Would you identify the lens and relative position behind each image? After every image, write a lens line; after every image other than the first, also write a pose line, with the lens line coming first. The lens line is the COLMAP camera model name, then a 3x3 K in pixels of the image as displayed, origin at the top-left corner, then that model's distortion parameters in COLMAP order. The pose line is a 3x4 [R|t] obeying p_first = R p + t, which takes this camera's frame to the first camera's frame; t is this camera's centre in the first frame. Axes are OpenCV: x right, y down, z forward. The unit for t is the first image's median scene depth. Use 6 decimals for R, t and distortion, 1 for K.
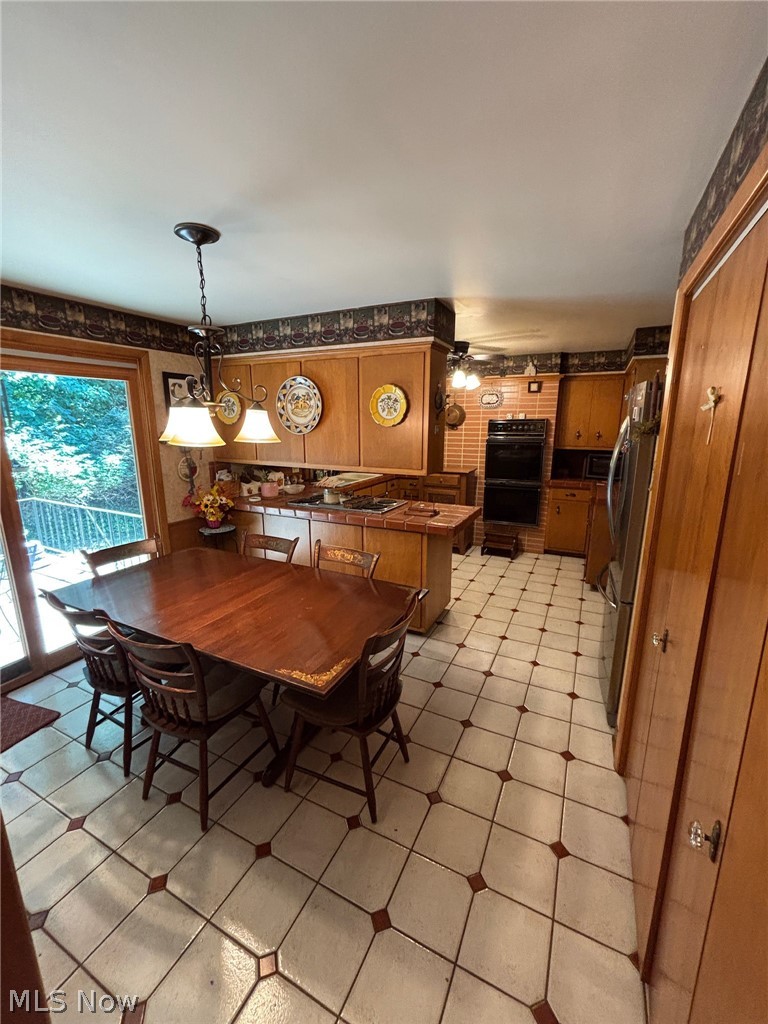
lens RADIAL K [[417.4, 0, 380.5], [0, 417.4, 513.6], [0, 0, 1]] dist [0.000621, 0.000125]
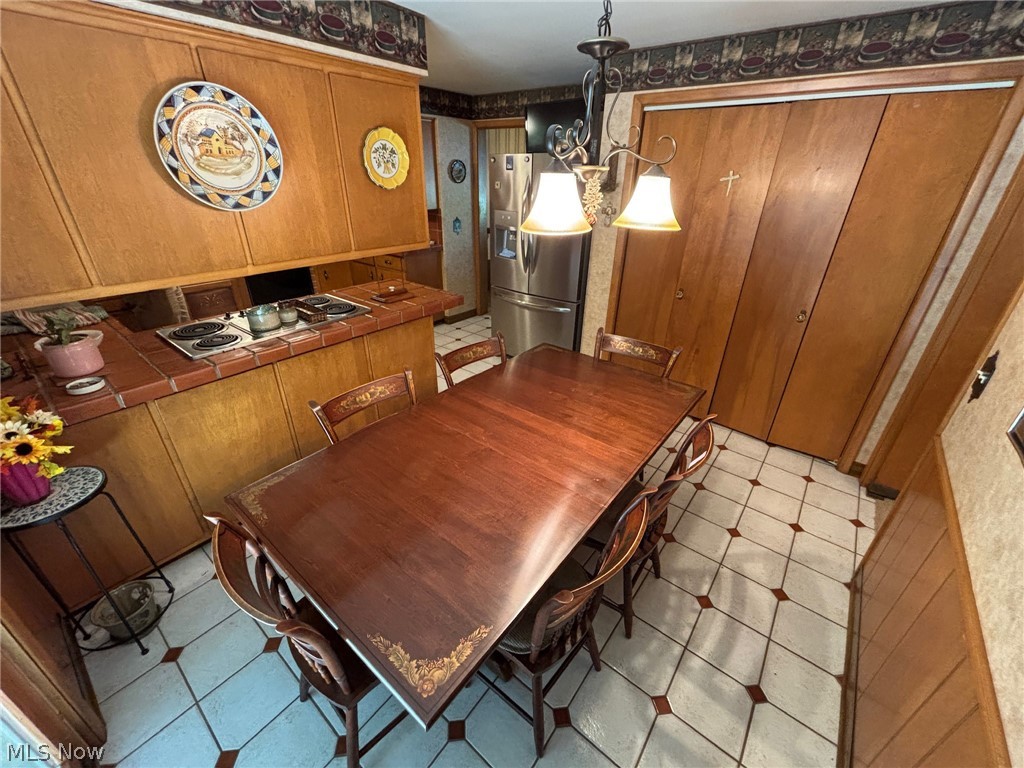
lens RADIAL K [[417.4, 0, 512.0], [0, 417.4, 384.0], [0, 0, 1]] dist [0.000621, 0.000125]
pose [[0.200720, -0.447980, 0.871221, -0.715023], [0.199034, 0.889420, 0.411482, -0.151506], [-0.959217, 0.090810, 0.267688, 0.577743]]
